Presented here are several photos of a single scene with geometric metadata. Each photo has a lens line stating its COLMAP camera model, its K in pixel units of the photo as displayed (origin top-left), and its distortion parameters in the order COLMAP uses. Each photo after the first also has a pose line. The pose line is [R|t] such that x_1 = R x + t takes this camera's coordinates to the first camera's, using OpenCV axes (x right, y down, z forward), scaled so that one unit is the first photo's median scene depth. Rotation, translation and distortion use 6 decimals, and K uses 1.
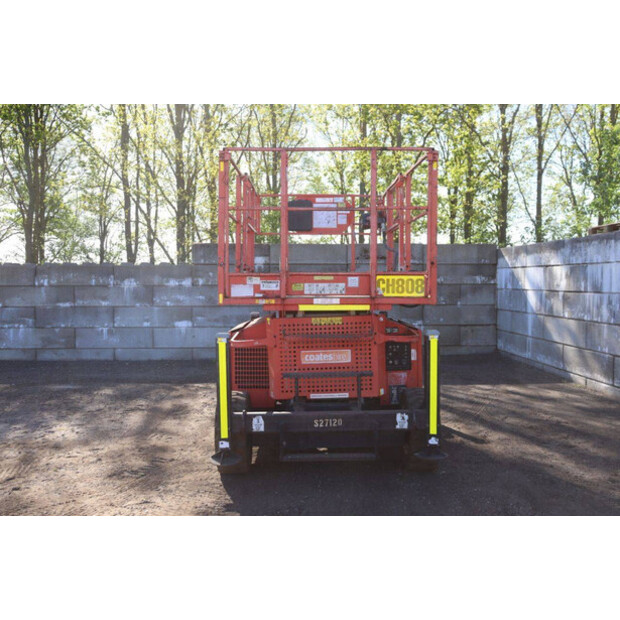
lens RADIAL K [[650.9, 0, 311.2], [0, 650.9, 311.8], [0, 0, 1]] dist [-0.053440, 0.000000]
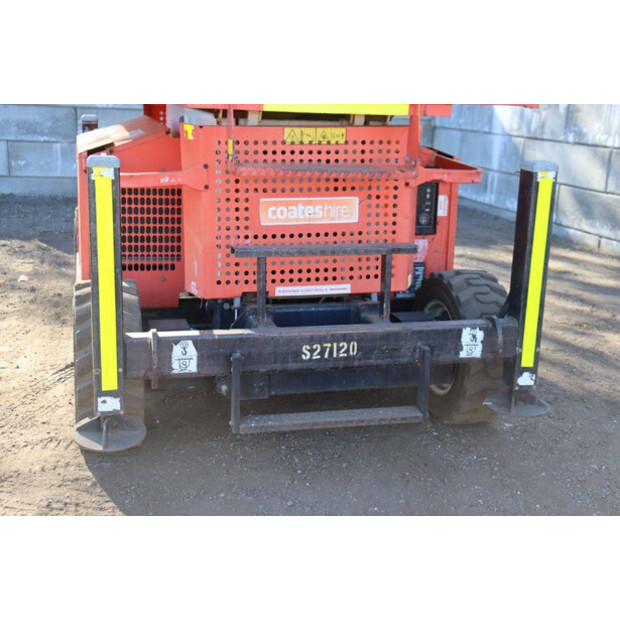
lens RADIAL K [[877.4, 0, 312.7], [0, 877.4, 301.3], [0, 0, 1]] dist [0.080117, 0.000000]
pose [[0.969507, -0.014647, 0.244625, -0.139603], [-0.032868, 0.981421, 0.189028, 0.011584], [-0.242849, -0.191304, 0.951014, 0.373721]]
